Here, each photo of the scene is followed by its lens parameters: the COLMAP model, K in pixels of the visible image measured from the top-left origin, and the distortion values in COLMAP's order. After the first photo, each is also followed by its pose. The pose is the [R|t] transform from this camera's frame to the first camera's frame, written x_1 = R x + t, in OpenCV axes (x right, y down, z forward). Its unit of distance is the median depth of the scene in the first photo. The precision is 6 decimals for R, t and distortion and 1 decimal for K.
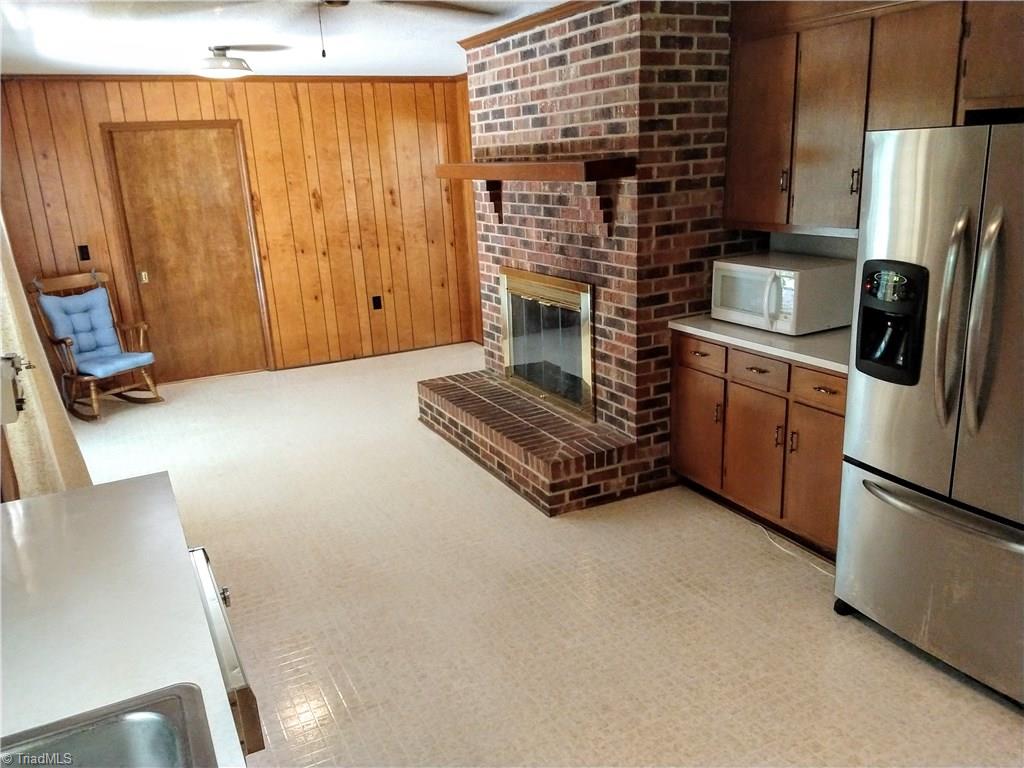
lens RADIAL K [[779.7, 0, 517.6], [0, 779.7, 397.7], [0, 0, 1]] dist [0.192420, -0.355976]
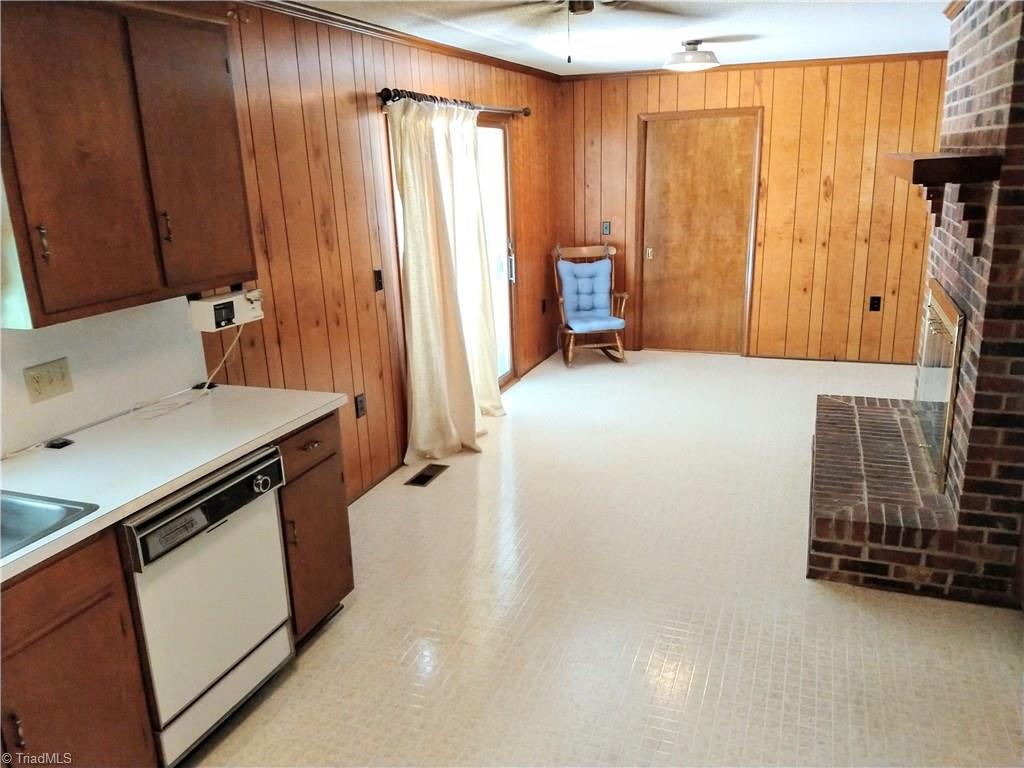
lens RADIAL K [[779.7, 0, 517.6], [0, 779.7, 397.7], [0, 0, 1]] dist [0.192420, -0.355976]
pose [[0.666971, 0.231130, -0.708328, 0.315079], [-0.211711, 0.970273, 0.117254, -0.055660], [0.714372, 0.071756, 0.696077, 0.130942]]
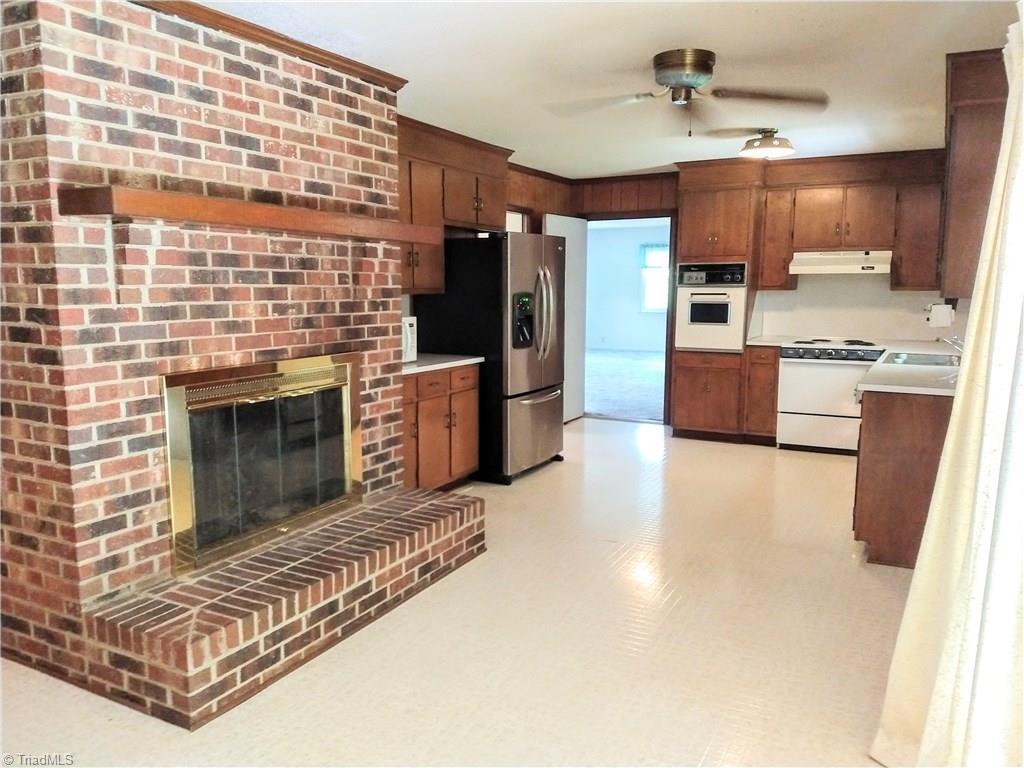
lens RADIAL K [[774.7, 0, 514.6], [0, 774.7, 383.4], [0, 0, 1]] dist [0.201859, -0.332572]
pose [[-0.561025, -0.066491, 0.825124, -0.659495], [0.263235, 0.930700, 0.253980, -0.249022], [-0.784830, 0.359691, -0.504643, 1.124939]]
